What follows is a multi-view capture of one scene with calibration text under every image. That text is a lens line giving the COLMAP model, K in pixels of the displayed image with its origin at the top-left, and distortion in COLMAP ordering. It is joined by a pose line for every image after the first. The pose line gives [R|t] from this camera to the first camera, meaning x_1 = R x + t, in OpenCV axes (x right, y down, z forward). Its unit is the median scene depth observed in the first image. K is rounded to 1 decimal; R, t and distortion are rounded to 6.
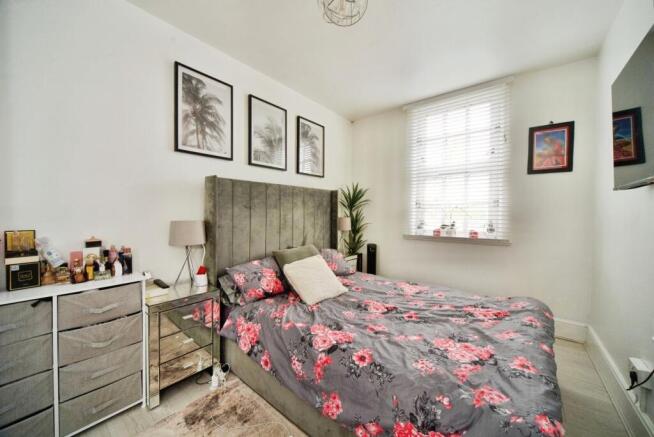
lens RADIAL K [[252.3, 0, 317.2], [0, 252.3, 226.7], [0, 0, 1]] dist [-0.002262, 0.000031]
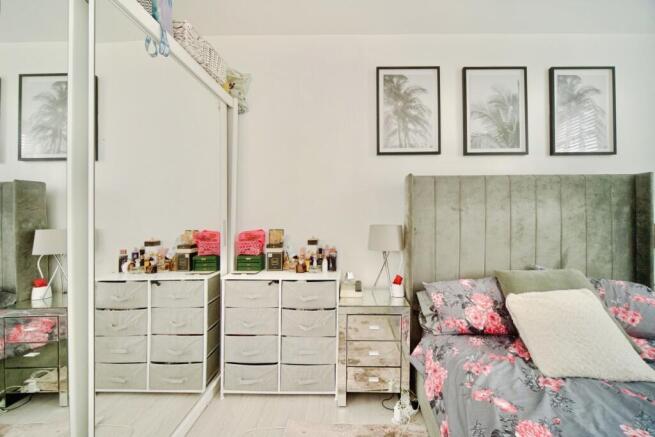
lens RADIAL K [[253.9, 0, 342.8], [0, 253.9, 218.0], [0, 0, 1]] dist [-0.007940, 0.000238]
pose [[0.628153, -0.001117, -0.778089, 0.127940], [-0.037254, 0.998809, -0.031509, -0.012847], [0.777198, 0.048779, 0.627363, 0.258502]]
